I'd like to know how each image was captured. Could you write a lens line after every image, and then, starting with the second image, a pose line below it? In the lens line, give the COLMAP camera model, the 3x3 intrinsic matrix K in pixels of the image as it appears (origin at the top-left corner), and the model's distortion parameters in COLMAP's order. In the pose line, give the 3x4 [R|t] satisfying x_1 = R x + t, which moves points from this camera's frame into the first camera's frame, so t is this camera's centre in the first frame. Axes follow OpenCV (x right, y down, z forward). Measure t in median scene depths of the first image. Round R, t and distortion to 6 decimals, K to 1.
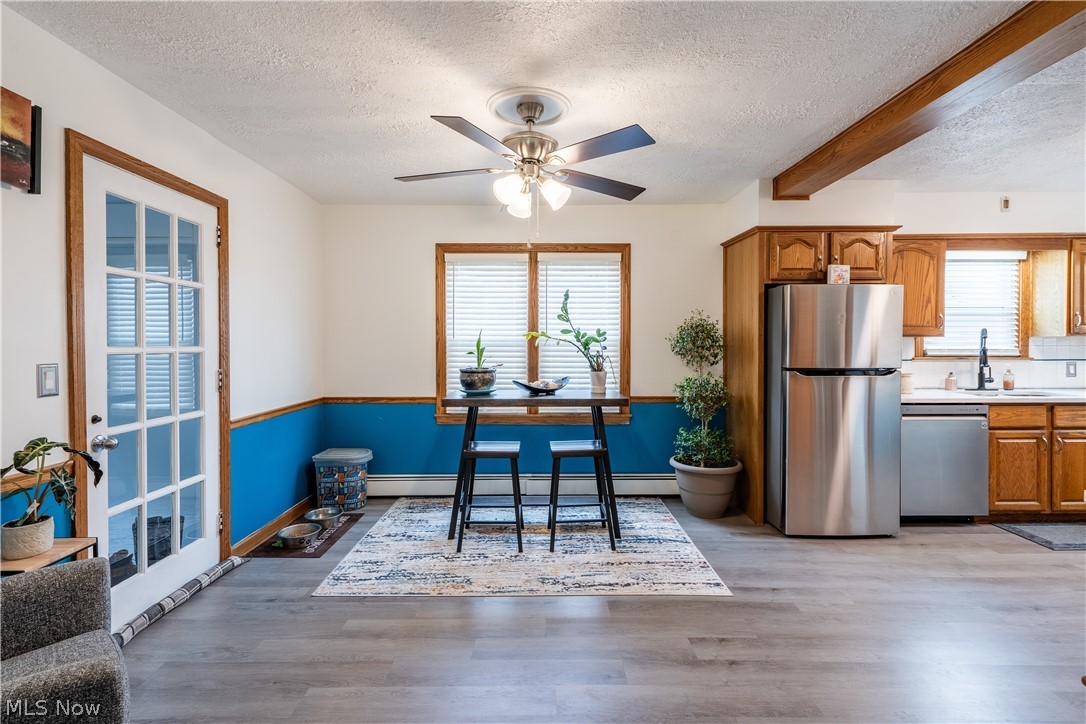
lens RADIAL K [[572.3, 0, 566.2], [0, 572.3, 354.1], [0, 0, 1]] dist [0.000455, 0.000534]
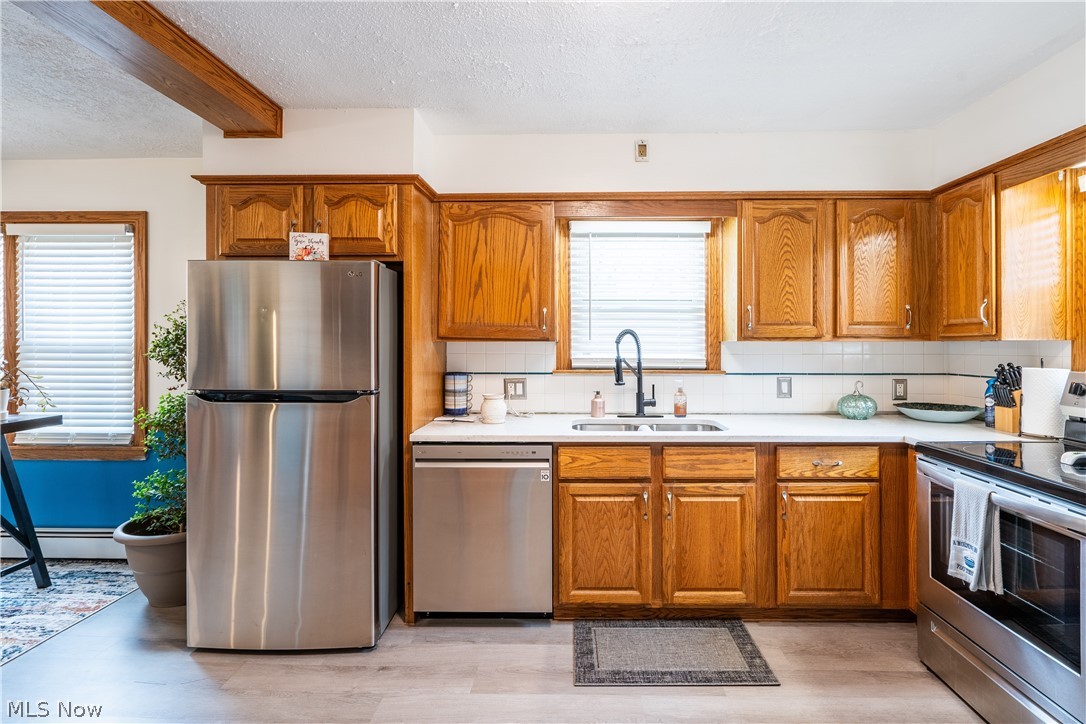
lens RADIAL K [[522.9, 0, 703.6], [0, 522.9, 346.3], [0, 0, 1]] dist [-0.003479, 0.000641]
pose [[0.999480, 0.003820, -0.032014, 0.918356], [-0.004253, 0.999900, -0.013481, -0.017520], [0.031959, 0.013610, 0.999397, 0.395624]]
